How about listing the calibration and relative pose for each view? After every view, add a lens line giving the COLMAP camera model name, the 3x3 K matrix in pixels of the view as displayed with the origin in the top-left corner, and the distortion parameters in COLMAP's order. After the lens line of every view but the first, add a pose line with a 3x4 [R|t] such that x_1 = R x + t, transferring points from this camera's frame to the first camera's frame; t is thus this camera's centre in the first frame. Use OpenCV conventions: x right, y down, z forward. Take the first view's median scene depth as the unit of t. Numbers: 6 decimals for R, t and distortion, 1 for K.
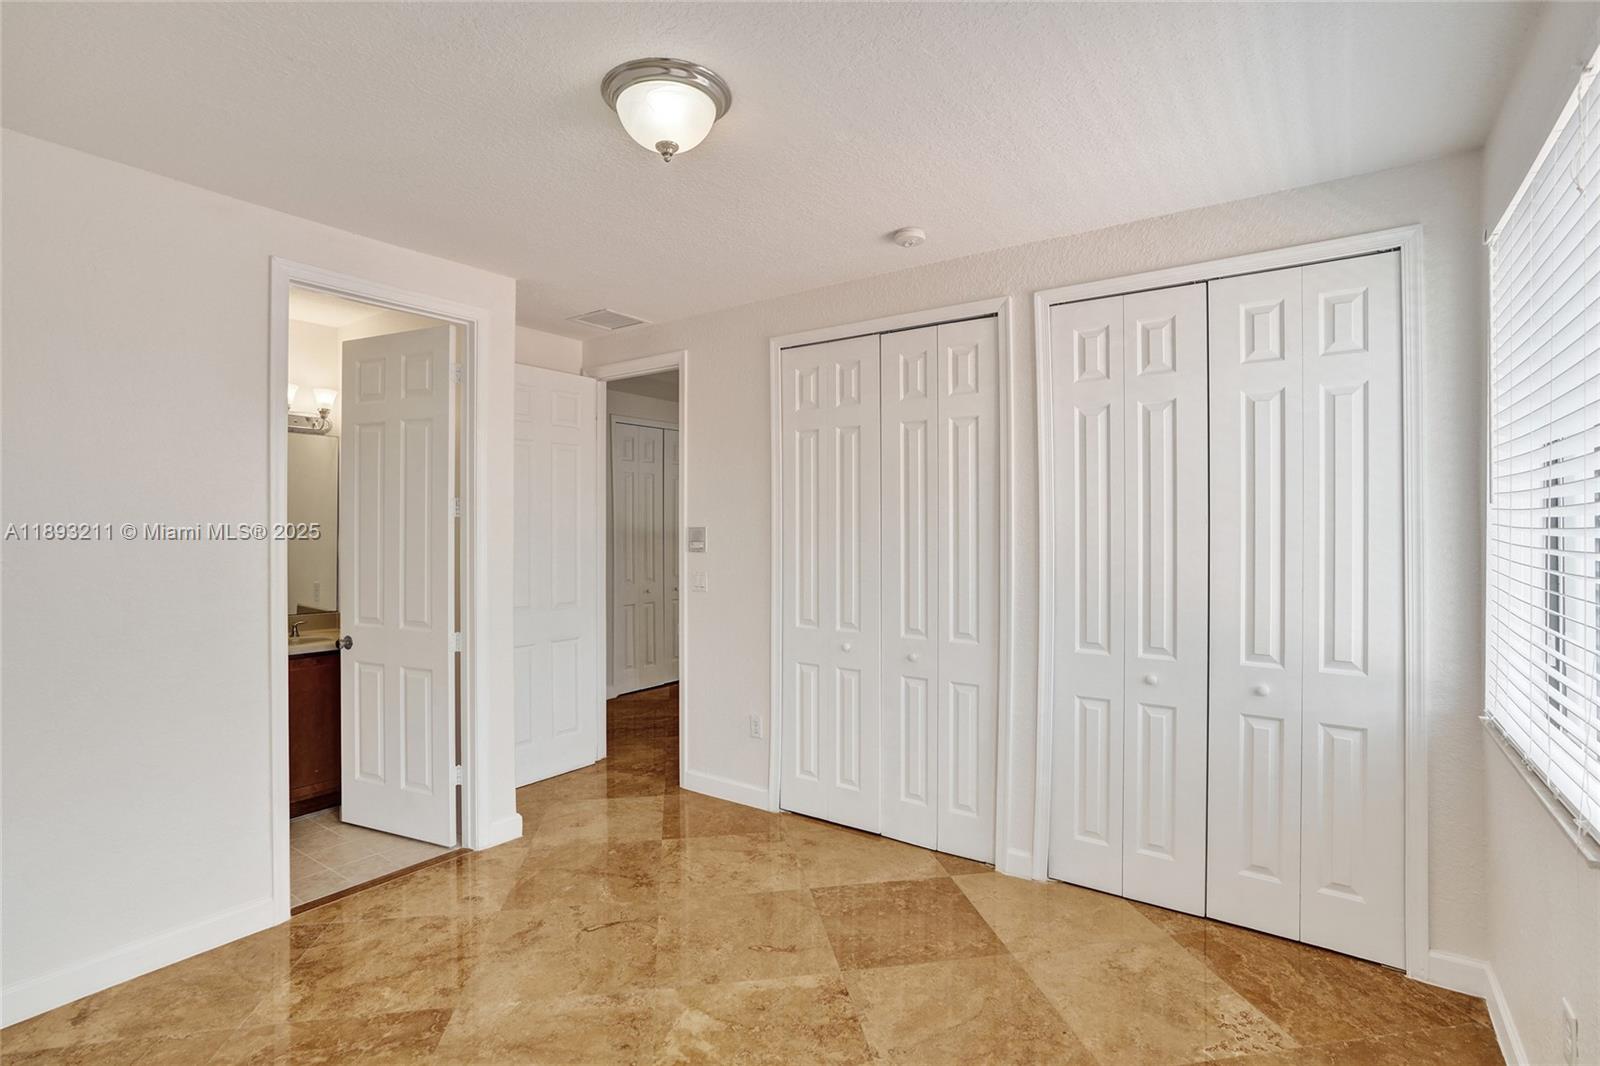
lens RADIAL K [[778.6, 0, 812.2], [0, 778.6, 529.3], [0, 0, 1]] dist [-0.038047, 0.021769]
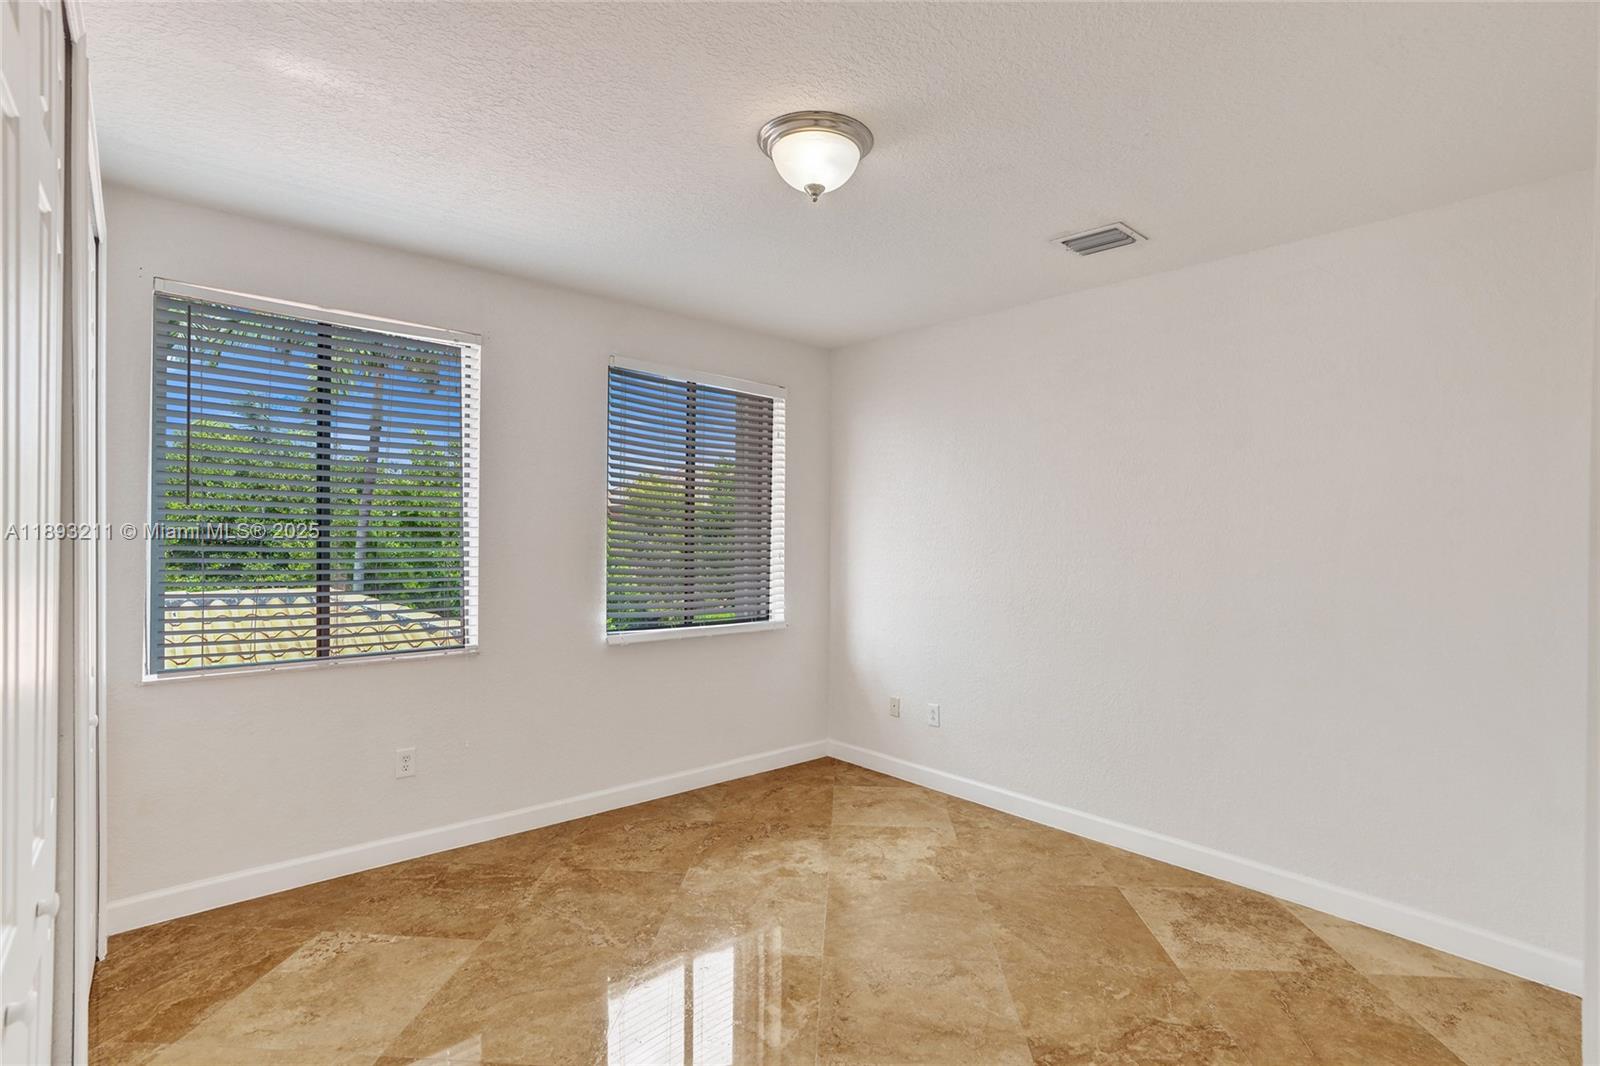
lens RADIAL K [[778.6, 0, 799.6], [0, 778.6, 533.6], [0, 0, 1]] dist [-0.038047, 0.021769]
pose [[-0.972919, -0.012320, 0.230819, -0.315176], [-0.012107, 0.999924, 0.002340, -0.001832], [-0.230830, -0.000518, -0.972994, 1.535622]]
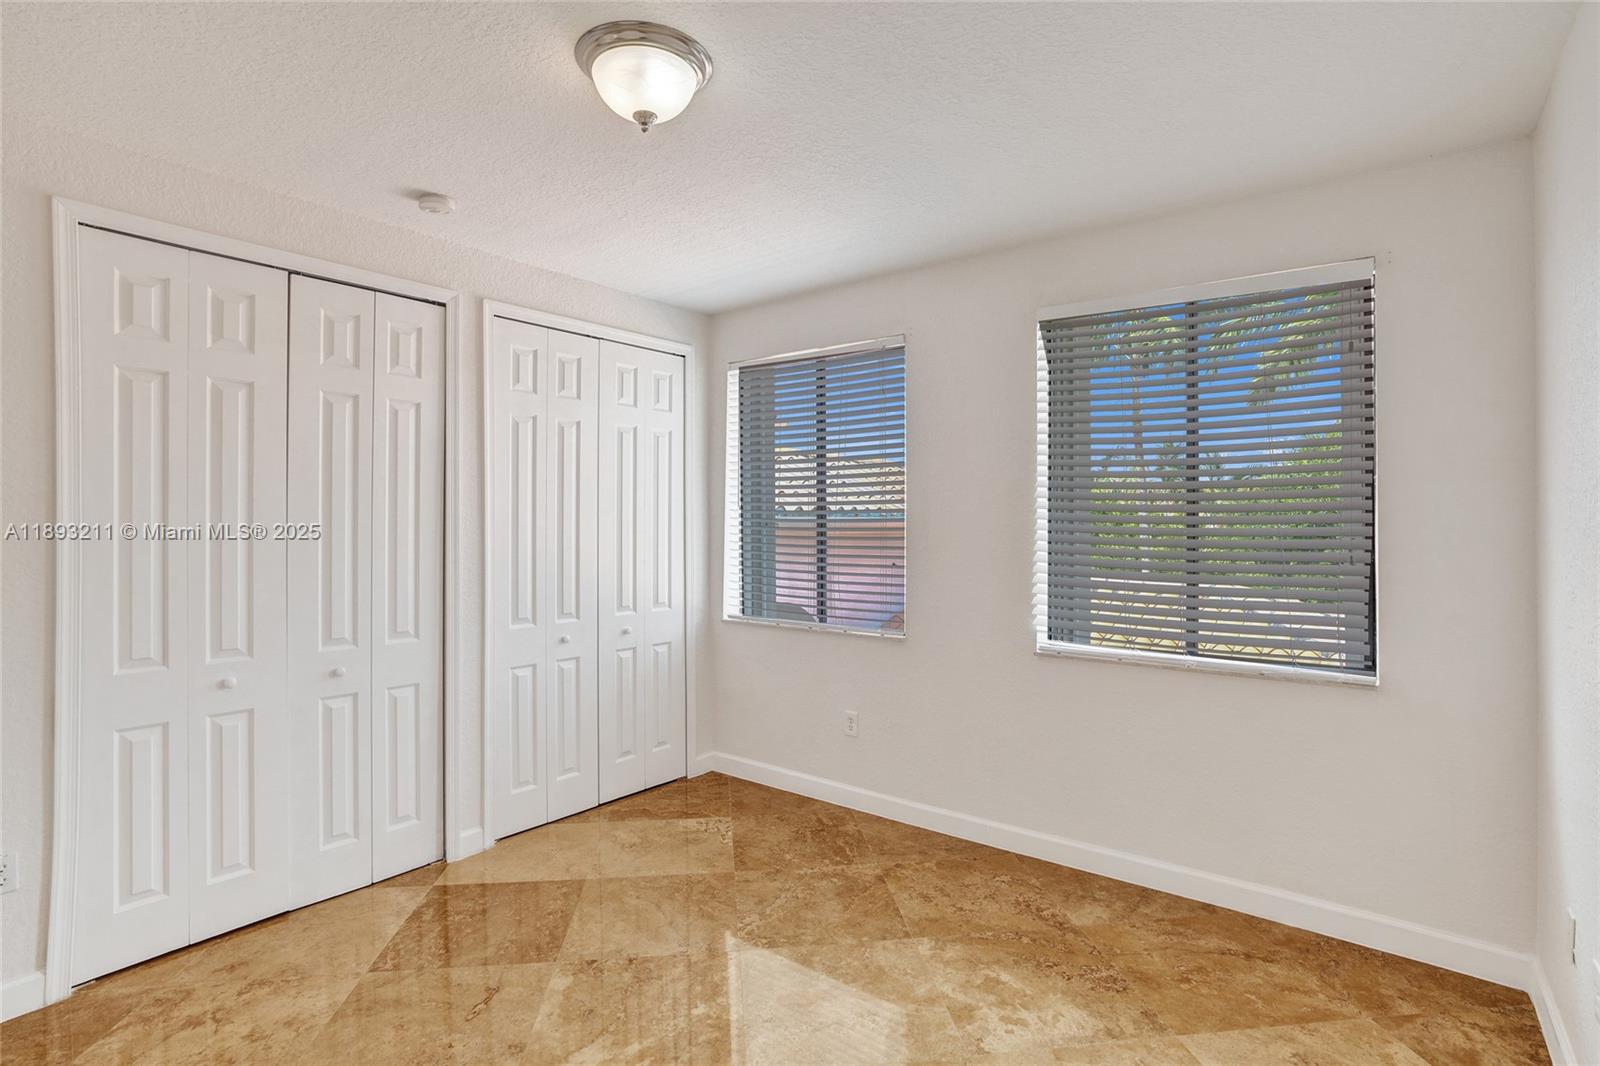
lens RADIAL K [[778.6, 0, 816.1], [0, 778.6, 521.3], [0, 0, 1]] dist [-0.038047, 0.021769]
pose [[0.046689, -0.001435, 0.998908, -0.827053], [0.001290, 0.999998, 0.001377, 0.000014], [-0.998909, 0.001224, 0.046690, 0.539155]]
